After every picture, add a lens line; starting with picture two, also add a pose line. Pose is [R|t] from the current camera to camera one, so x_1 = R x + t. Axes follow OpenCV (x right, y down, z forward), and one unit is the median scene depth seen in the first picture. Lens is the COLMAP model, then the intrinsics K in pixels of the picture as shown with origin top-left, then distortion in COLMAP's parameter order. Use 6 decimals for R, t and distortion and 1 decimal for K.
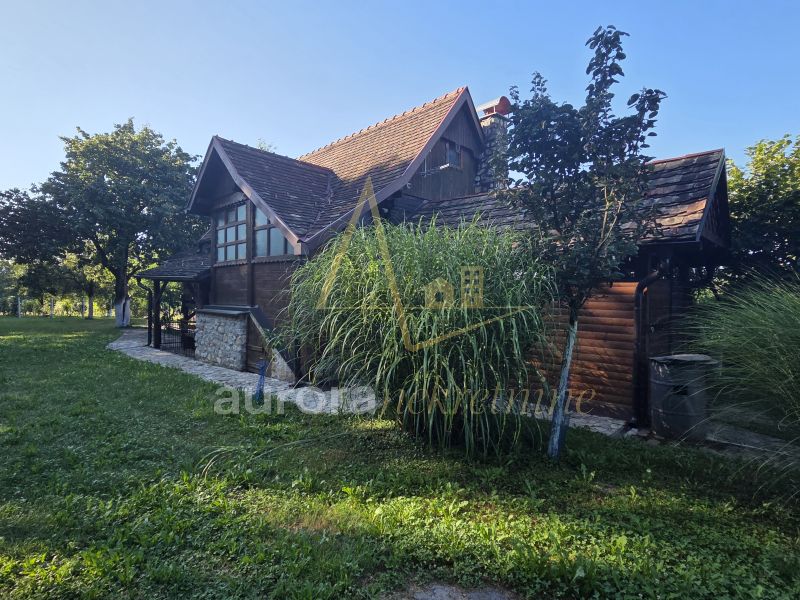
lens RADIAL K [[421.2, 0, 400.0], [0, 421.2, 300.0], [0, 0, 1]] dist [0.001011, -0.000301]
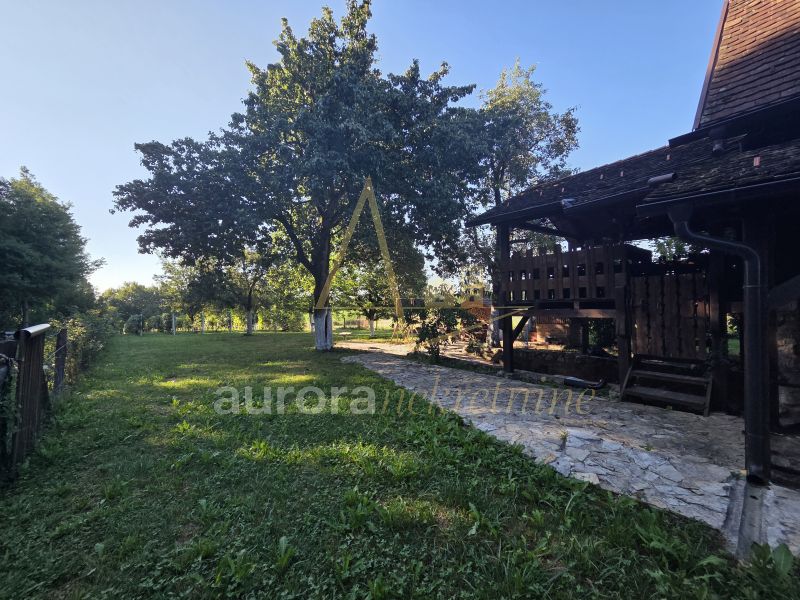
lens RADIAL K [[329.6, 0, 398.1], [0, 329.6, 301.1], [0, 0, 1]] dist [0.003593, 0.000441]
pose [[0.992747, -0.036168, -0.114651, -0.543635], [0.033344, 0.999094, -0.026450, 0.002319], [0.115503, 0.022435, 0.993054, 0.543744]]
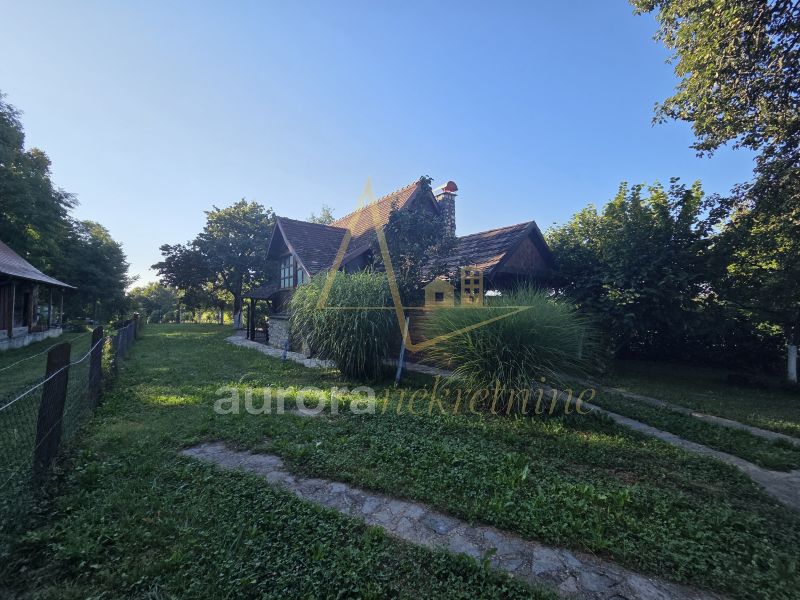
lens RADIAL K [[329.6, 0, 398.1], [0, 329.6, 301.1], [0, 0, 1]] dist [0.003593, 0.000441]
pose [[0.987817, -0.008202, -0.155402, 0.129423], [0.002829, 0.999392, -0.034760, 0.005544], [0.155593, 0.033897, 0.987239, -0.128893]]
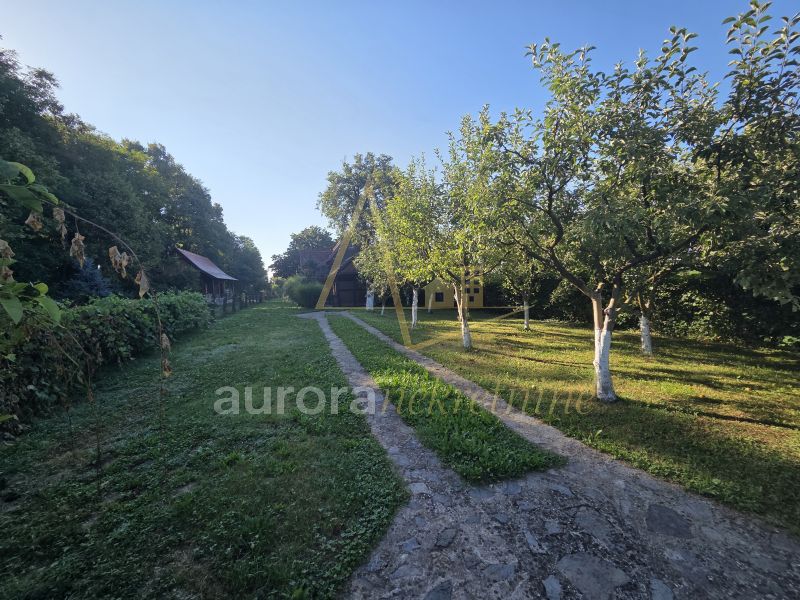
lens RADIAL K [[329.6, 0, 398.1], [0, 329.6, 301.1], [0, 0, 1]] dist [0.003593, 0.000441]
pose [[0.882123, -0.012482, -0.470854, 0.987768], [0.034723, 0.998652, 0.038579, 0.019999], [0.469738, -0.050381, 0.881367, -0.739511]]
